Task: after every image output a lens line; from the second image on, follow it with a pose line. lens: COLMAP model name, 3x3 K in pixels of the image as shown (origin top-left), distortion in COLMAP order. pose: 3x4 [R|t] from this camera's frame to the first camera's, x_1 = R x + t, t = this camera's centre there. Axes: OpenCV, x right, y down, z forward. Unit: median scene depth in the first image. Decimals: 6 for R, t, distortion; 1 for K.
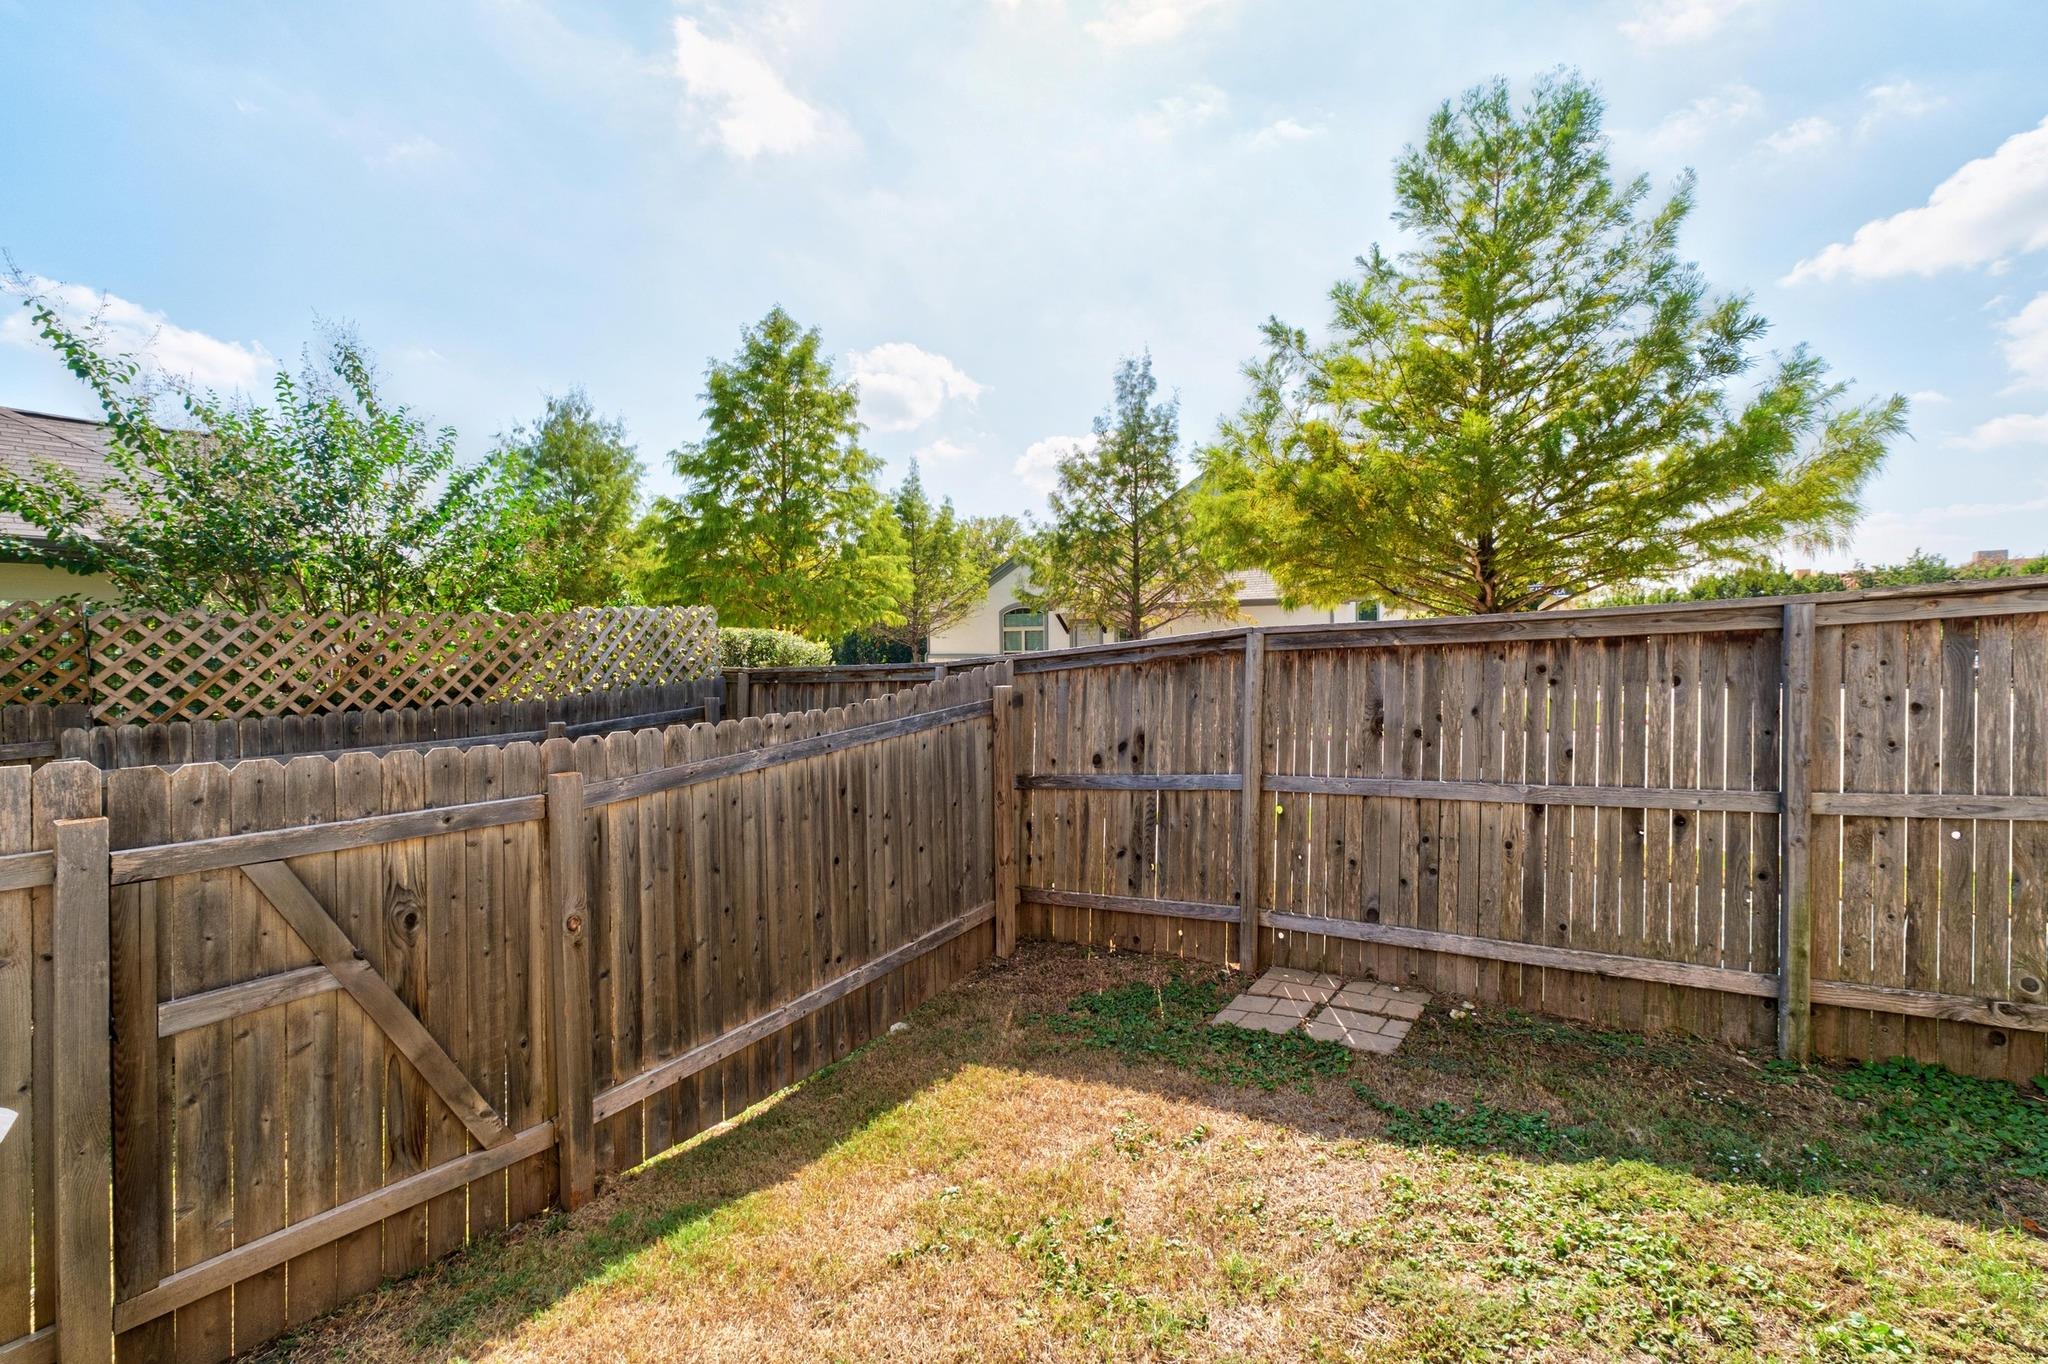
lens RADIAL K [[882.0, 0, 1021.4], [0, 882.0, 680.4], [0, 0, 1]] dist [0.001871, 0.000950]
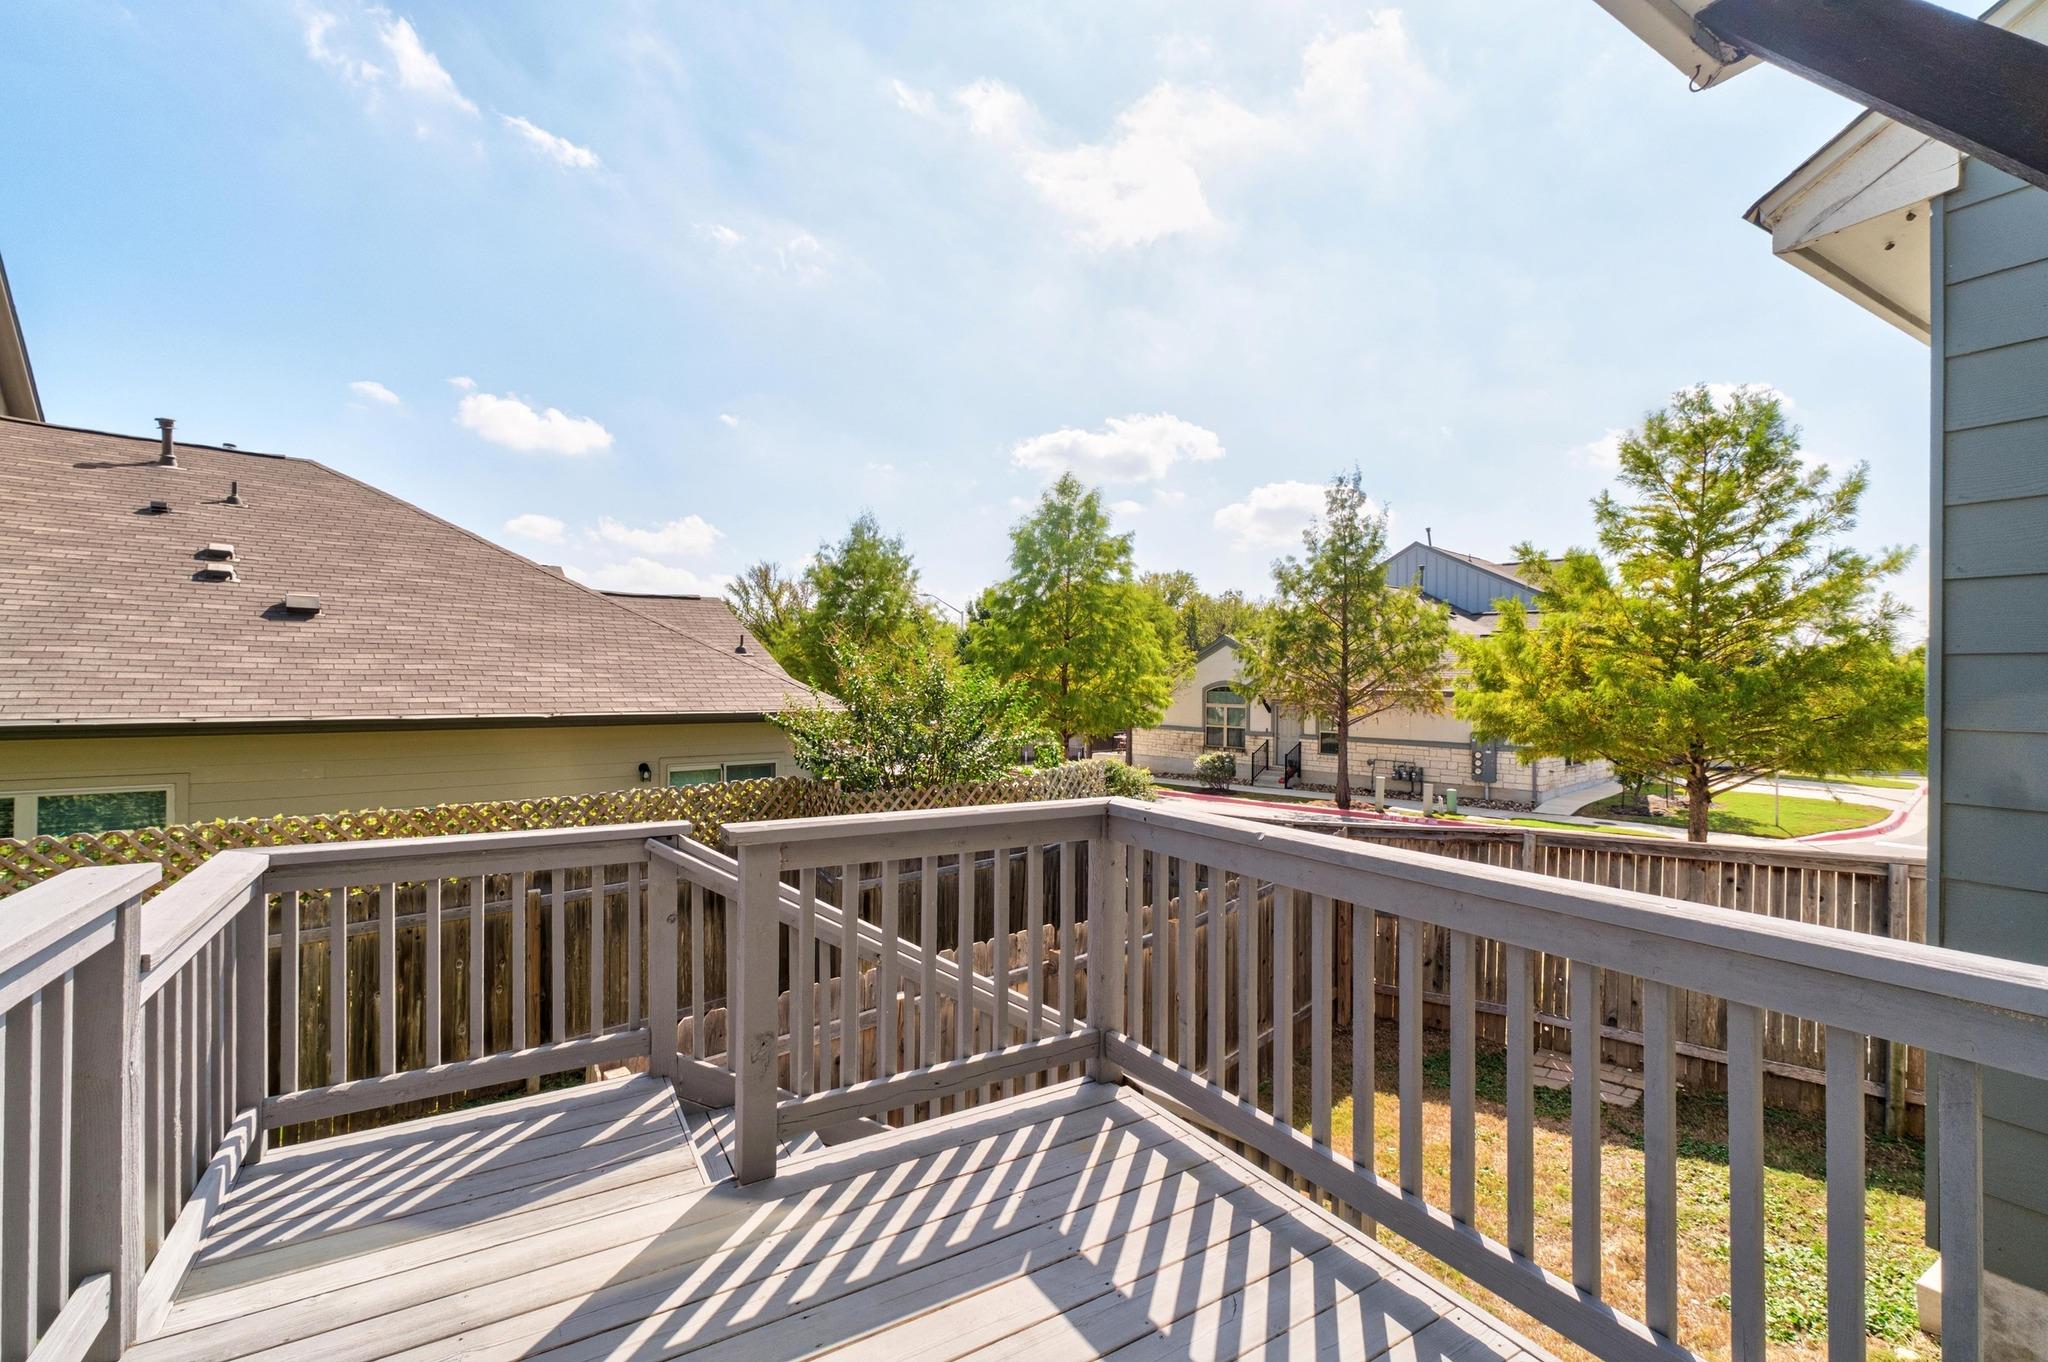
lens RADIAL K [[882.0, 0, 1027.2], [0, 882.0, 680.0], [0, 0, 1]] dist [0.001871, 0.000950]
pose [[0.985773, 0.023220, -0.166472, -0.401628], [-0.030436, 0.998699, -0.040923, -0.258607], [0.165306, 0.045407, 0.985197, -0.791330]]
